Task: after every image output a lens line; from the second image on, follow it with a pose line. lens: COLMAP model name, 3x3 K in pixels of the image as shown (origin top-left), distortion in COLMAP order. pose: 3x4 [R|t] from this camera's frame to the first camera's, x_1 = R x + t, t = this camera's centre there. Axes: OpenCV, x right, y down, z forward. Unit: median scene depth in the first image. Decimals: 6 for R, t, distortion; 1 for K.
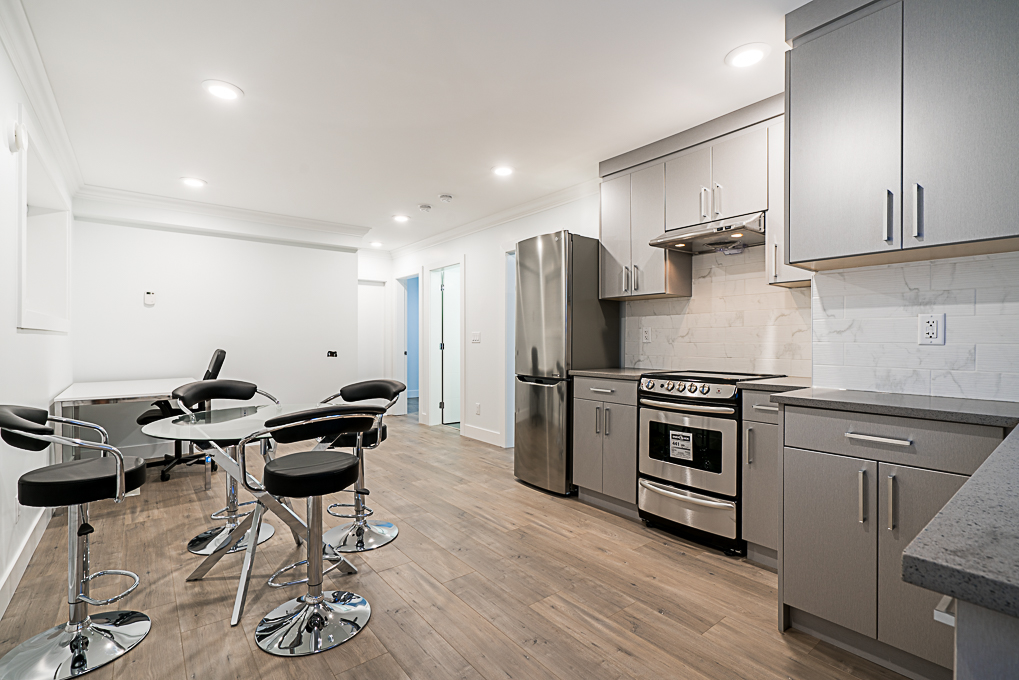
lens RADIAL K [[464.5, 0, 507.1], [0, 464.5, 344.5], [0, 0, 1]] dist [-0.001184, -0.000108]
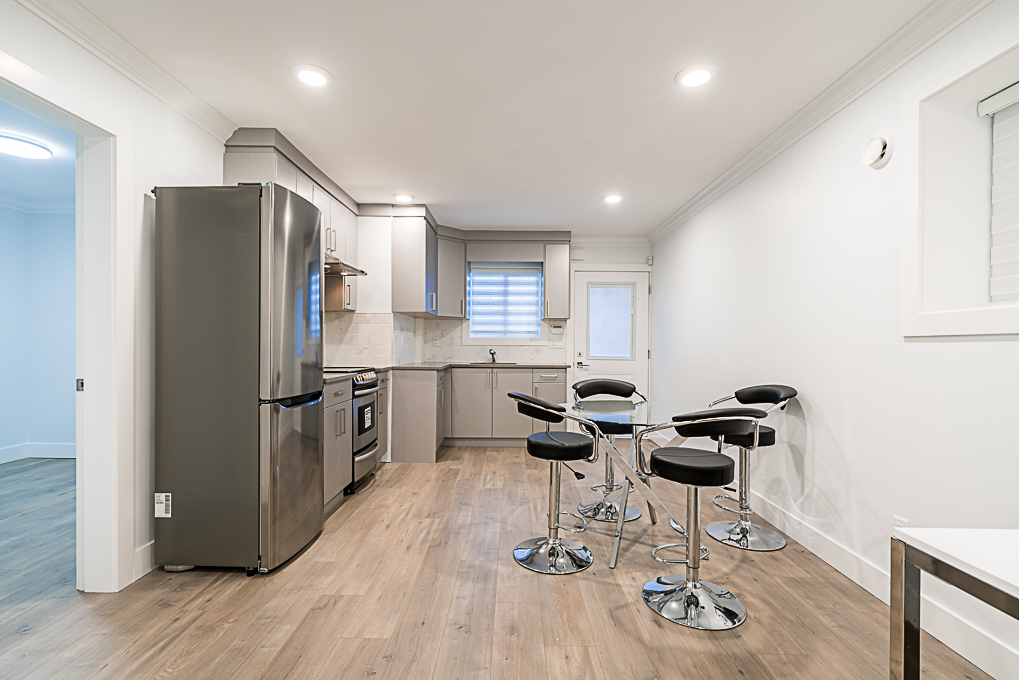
lens RADIAL K [[464.5, 0, 507.1], [0, 464.5, 344.5], [0, 0, 1]] dist [-0.001184, -0.000108]
pose [[-0.777165, -0.007917, 0.629248, -0.820285], [-0.004350, 0.999965, 0.007209, -0.017079], [-0.629282, 0.002865, -0.777171, 1.763406]]
